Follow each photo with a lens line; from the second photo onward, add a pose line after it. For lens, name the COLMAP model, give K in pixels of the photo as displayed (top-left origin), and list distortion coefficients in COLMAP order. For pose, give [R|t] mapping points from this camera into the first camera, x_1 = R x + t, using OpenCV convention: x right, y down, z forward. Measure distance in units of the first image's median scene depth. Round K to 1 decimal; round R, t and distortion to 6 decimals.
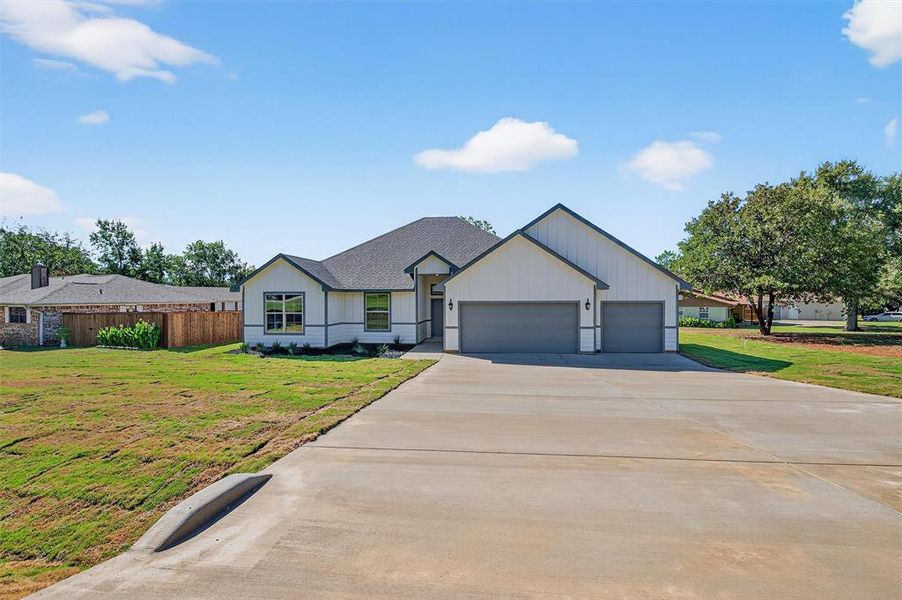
lens RADIAL K [[381.6, 0, 456.4], [0, 381.6, 302.1], [0, 0, 1]] dist [0.001372, 0.000342]
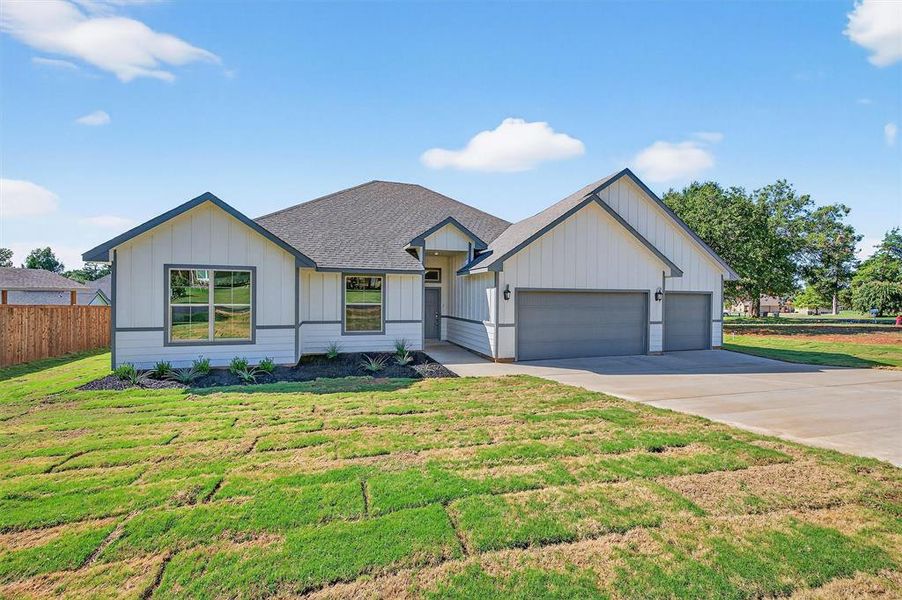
lens RADIAL K [[381.6, 0, 449.4], [0, 381.6, 301.0], [0, 0, 1]] dist [0.001372, 0.000342]
pose [[0.923417, 0.006729, 0.383740, -0.347845], [-0.005043, 0.999973, -0.005399, 0.024730], [-0.383765, 0.003050, 0.923426, 0.372287]]
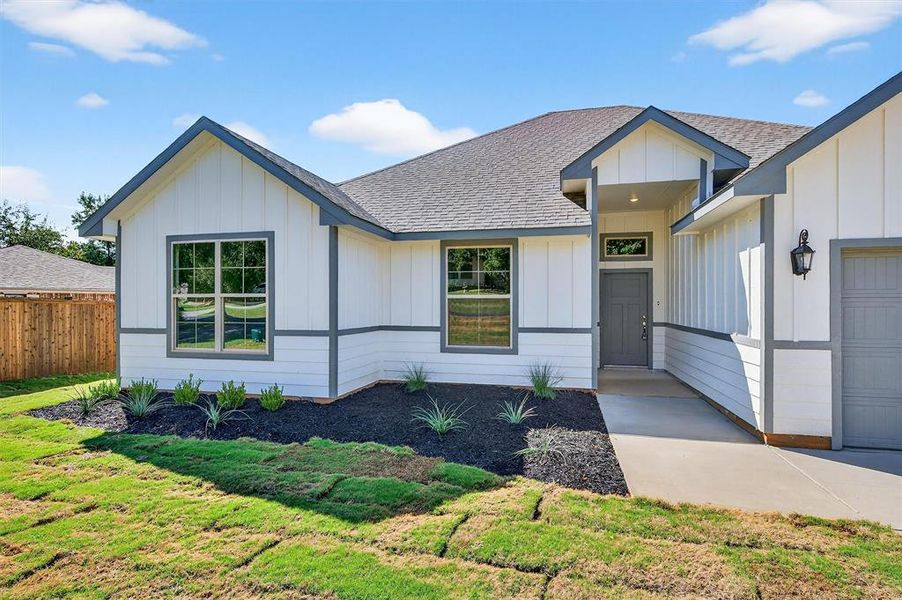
lens RADIAL K [[446.5, 0, 458.7], [0, 446.5, 308.5], [0, 0, 1]] dist [-0.003548, 0.000353]
pose [[0.990724, 0.003631, -0.135841, -0.181601], [-0.004461, 0.999973, -0.005808, 0.042033], [0.135817, 0.006360, 0.990714, 0.632087]]
